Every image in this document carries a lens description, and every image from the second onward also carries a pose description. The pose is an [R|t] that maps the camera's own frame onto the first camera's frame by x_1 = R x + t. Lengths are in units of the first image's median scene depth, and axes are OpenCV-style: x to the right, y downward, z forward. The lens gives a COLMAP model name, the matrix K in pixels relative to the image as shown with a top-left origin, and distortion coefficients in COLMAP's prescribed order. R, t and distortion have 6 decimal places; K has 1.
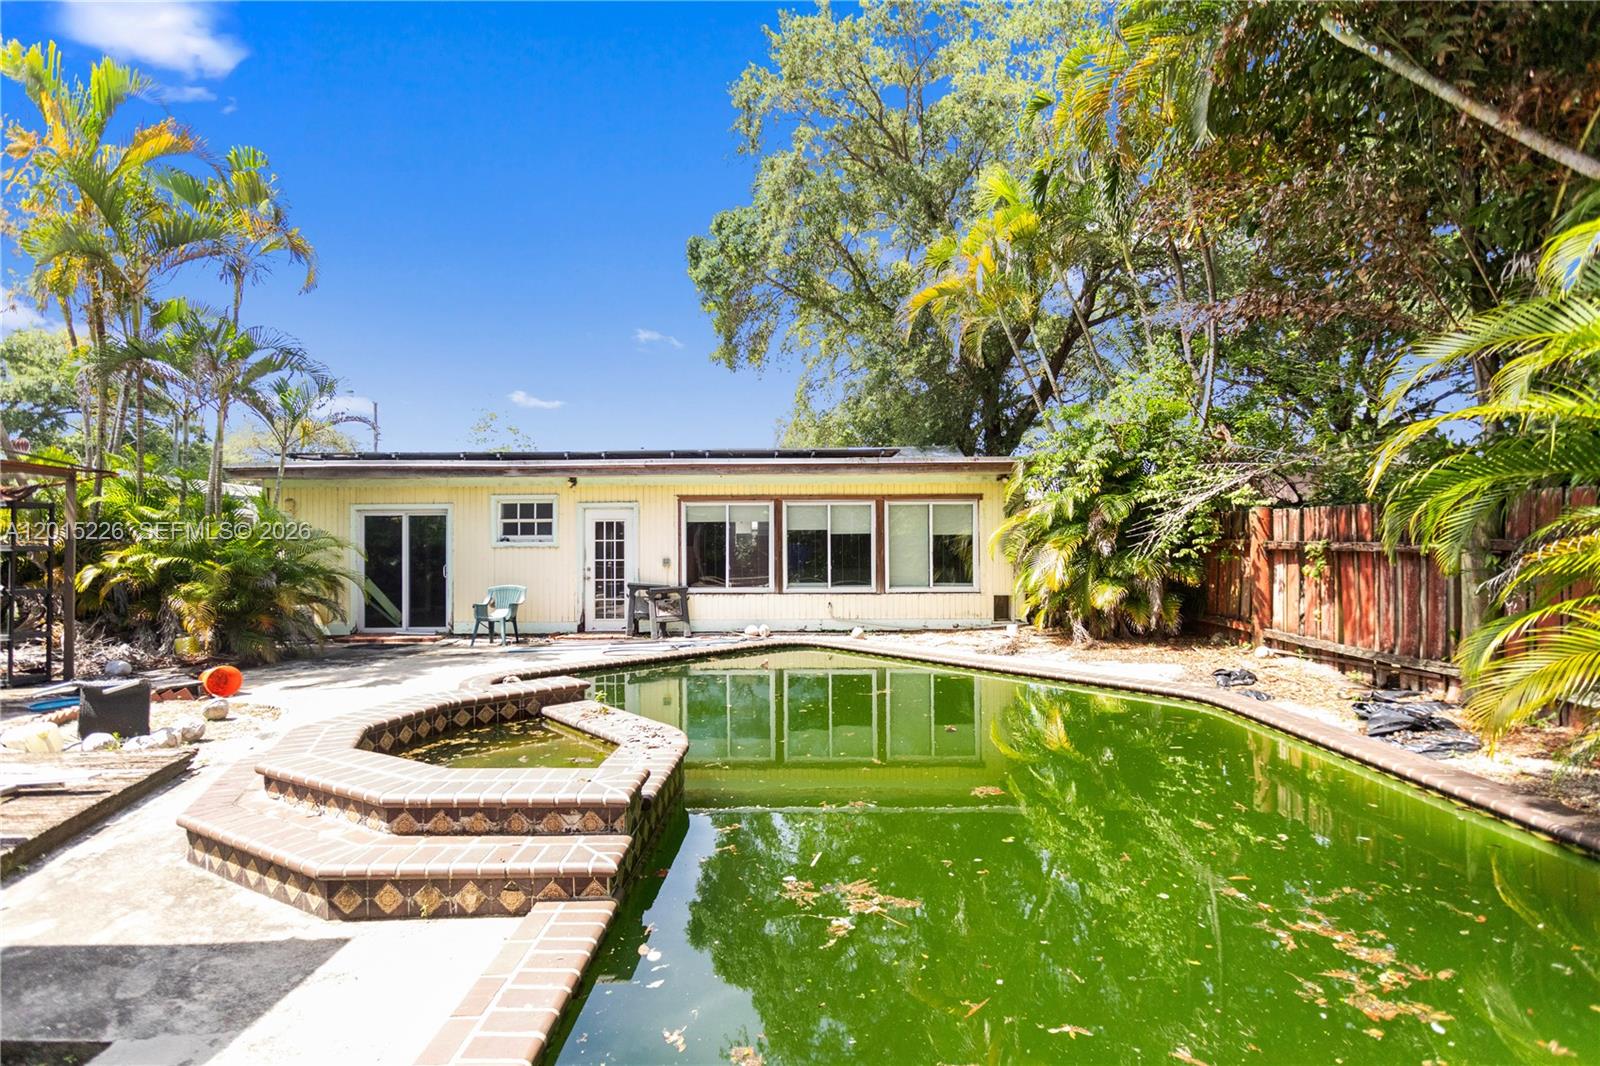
lens RADIAL K [[751.6, 0, 793.5], [0, 751.6, 539.0], [0, 0, 1]] dist [0.003265, 0.000610]
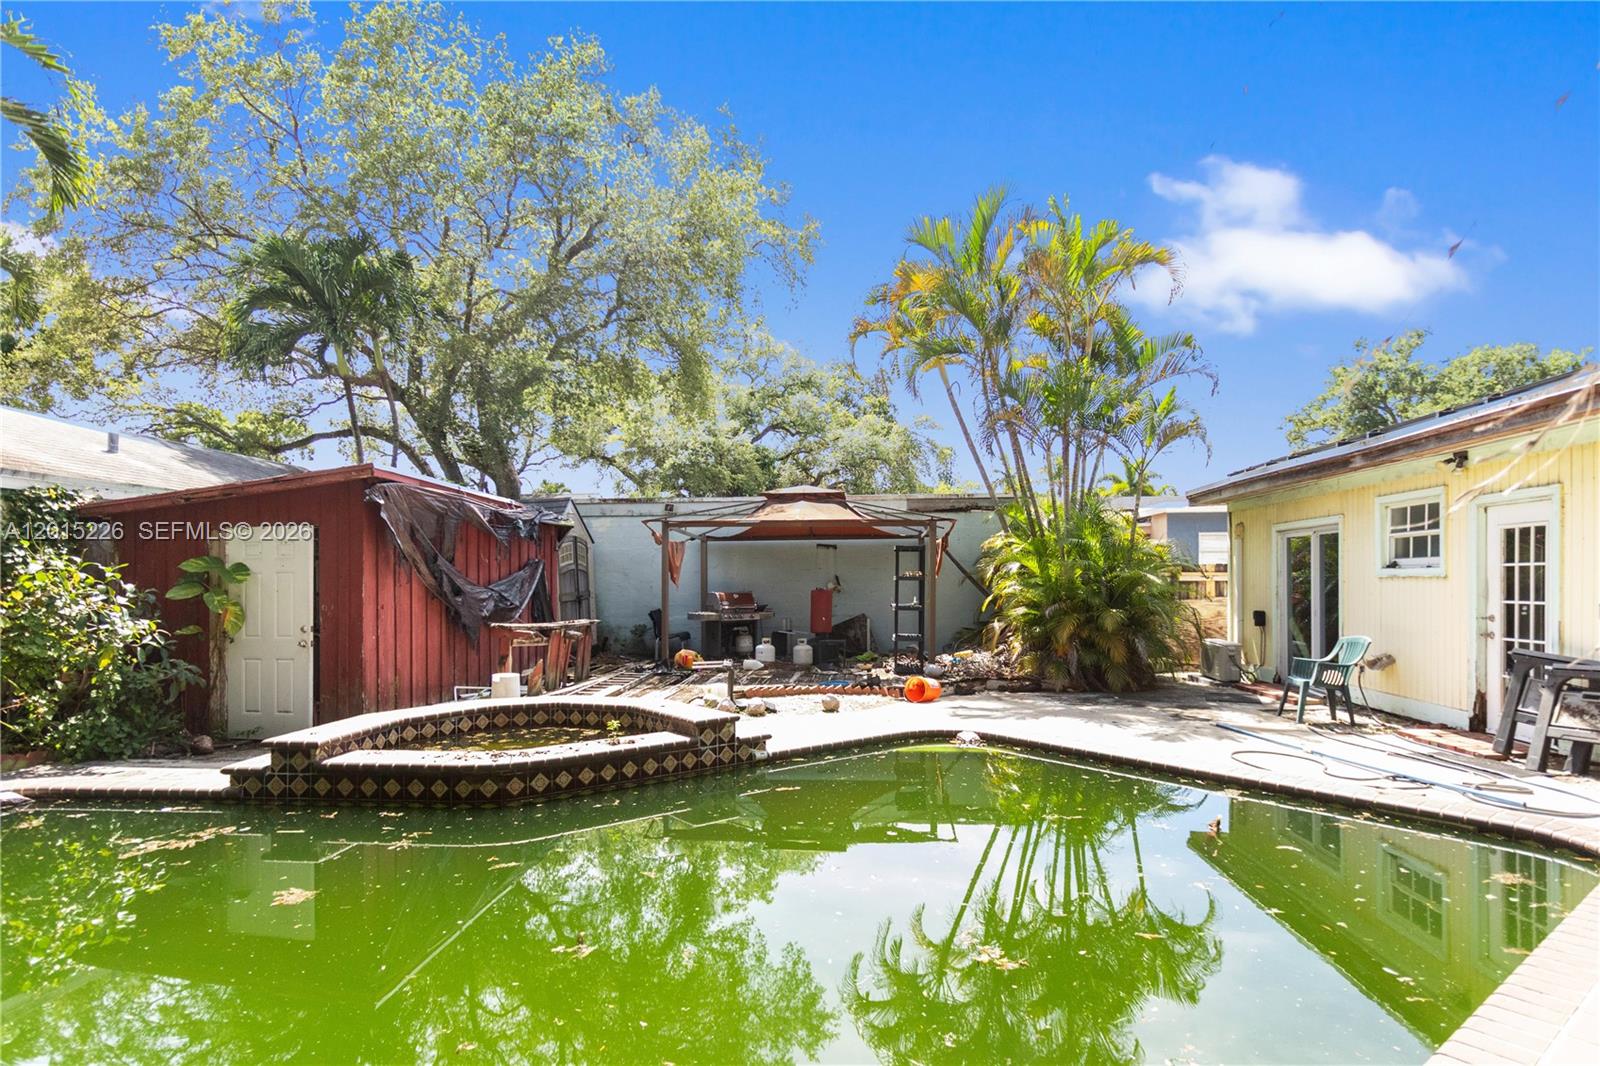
lens RADIAL K [[845.6, 0, 797.6], [0, 845.6, 587.1], [0, 0, 1]] dist [0.003359, 0.001141]
pose [[-0.072422, 0.012342, -0.997298, 0.372709], [0.013038, 0.999850, 0.011427, 0.004650], [0.997289, -0.012175, -0.072572, 0.556396]]
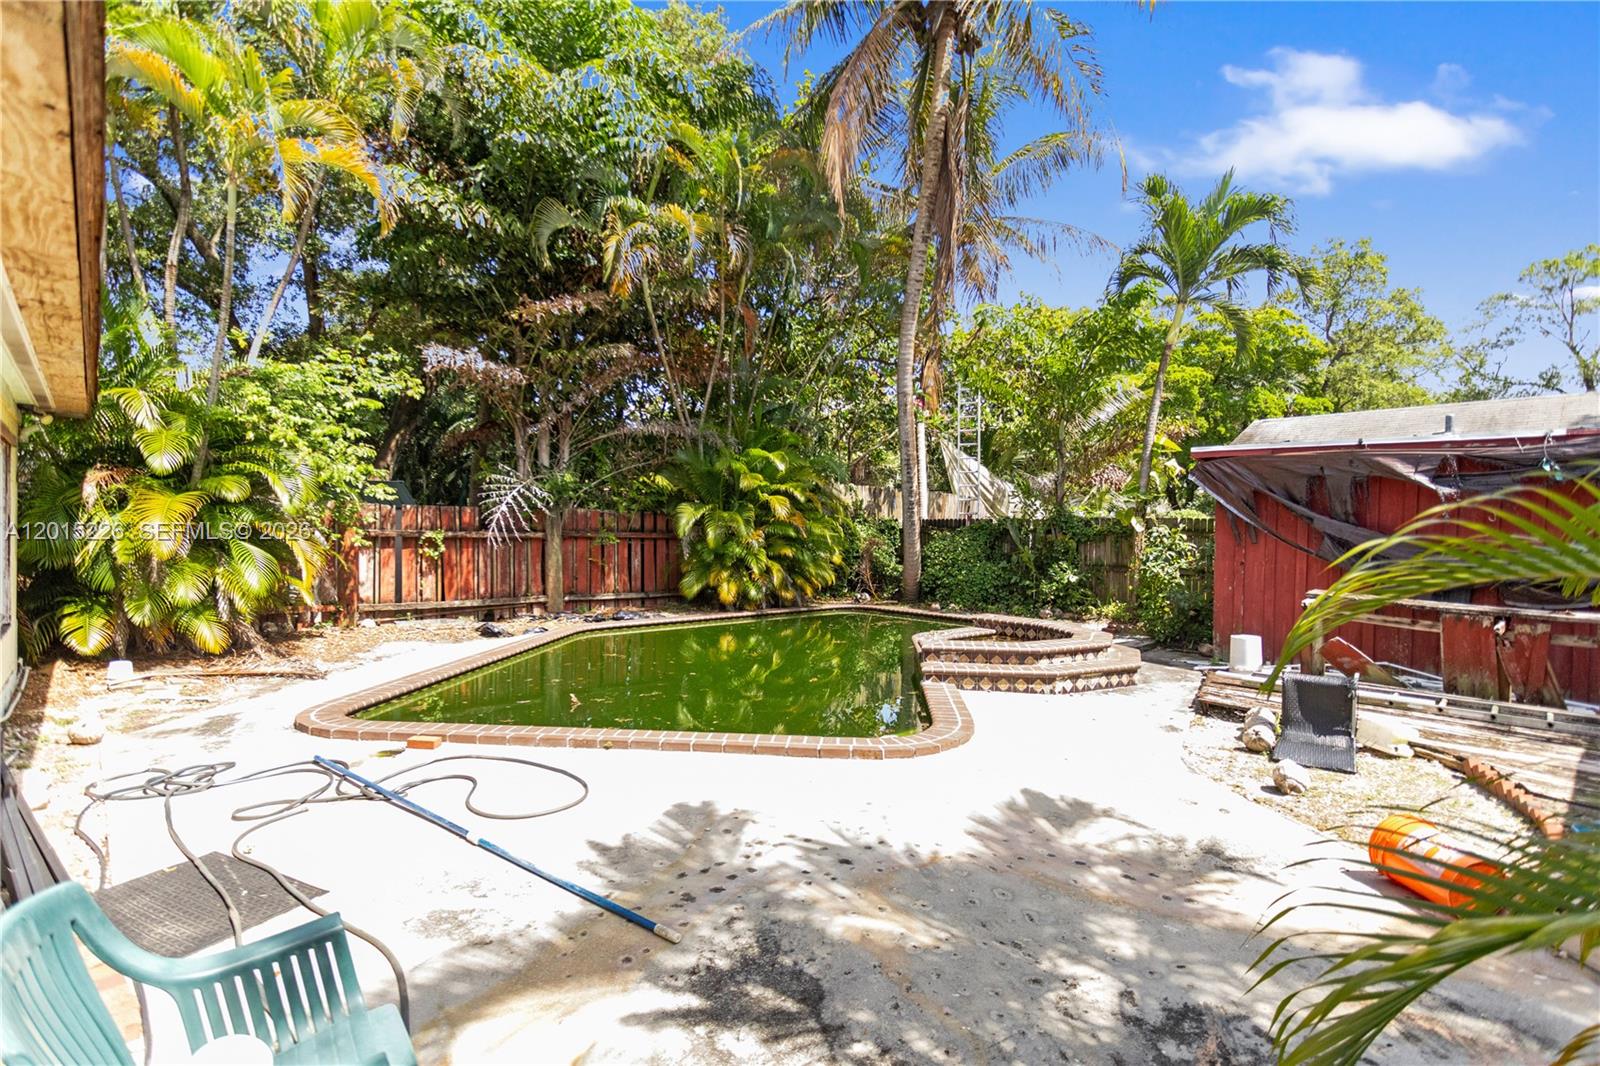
lens RADIAL K [[755.5, 0, 791.8], [0, 755.5, 530.4], [0, 0, 1]] dist [0.002185, 0.000043]
pose [[-0.684482, -0.002307, 0.729026, -0.515021], [-0.012056, 0.999894, -0.008156, 0.003789], [-0.728930, -0.014372, -0.684438, 0.971343]]
